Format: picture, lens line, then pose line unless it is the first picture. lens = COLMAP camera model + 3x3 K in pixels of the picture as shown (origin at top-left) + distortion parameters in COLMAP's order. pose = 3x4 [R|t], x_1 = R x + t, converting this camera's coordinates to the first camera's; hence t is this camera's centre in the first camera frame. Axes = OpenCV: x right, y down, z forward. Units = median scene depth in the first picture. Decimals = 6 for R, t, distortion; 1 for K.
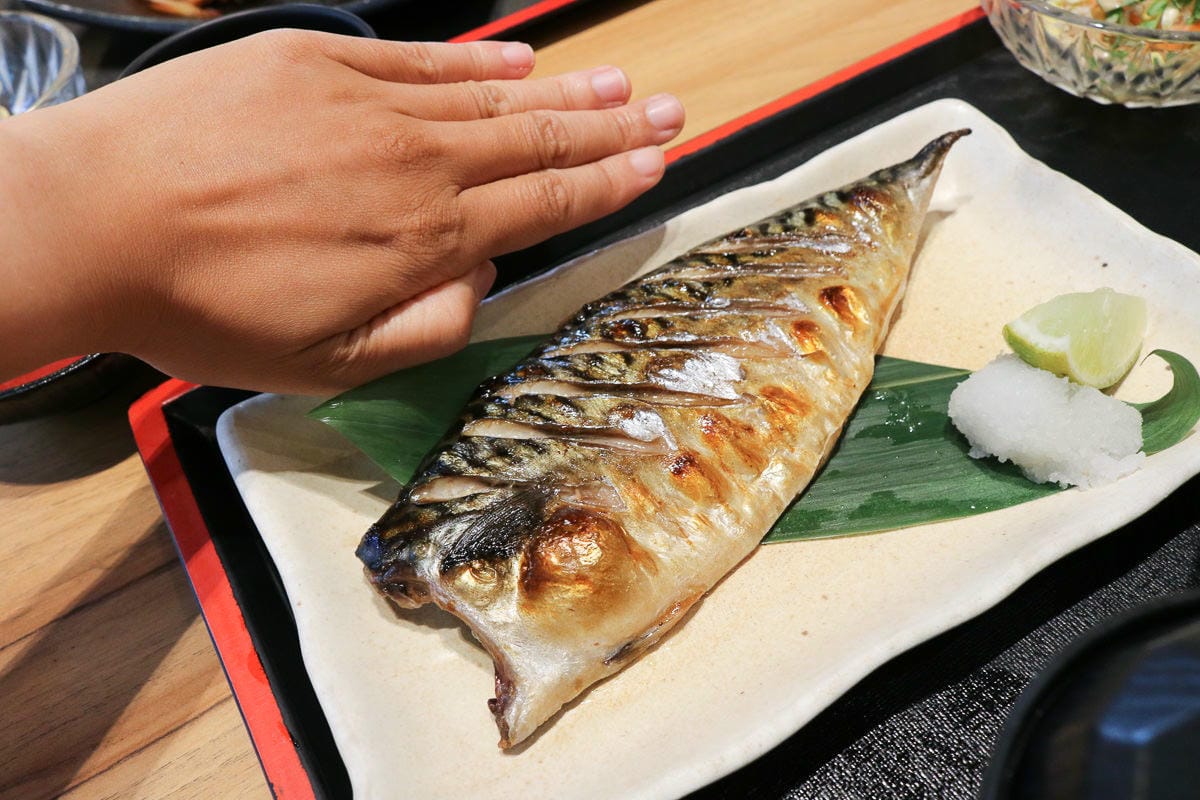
lens RADIAL K [[1001.3, 0, 597.0], [0, 1001.3, 399.5], [0, 0, 1]] dist [-0.014066, 0.000477]
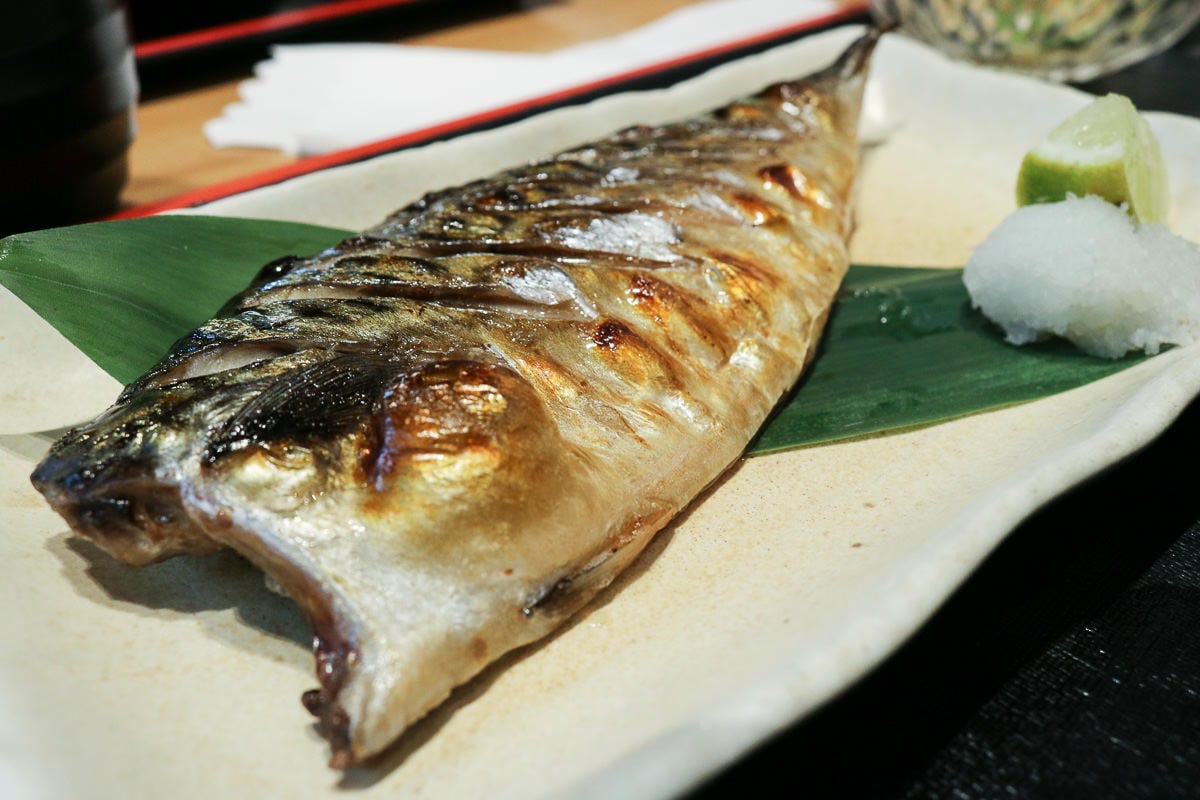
lens RADIAL K [[1120.5, 0, 602.5], [0, 1120.5, 400.2], [0, 0, 1]] dist [-0.008217, 0.000000]
pose [[0.975211, -0.026057, 0.219739, -0.074622], [0.091834, 0.951144, -0.294775, 0.312390], [-0.201323, 0.307647, 0.929958, 0.370556]]
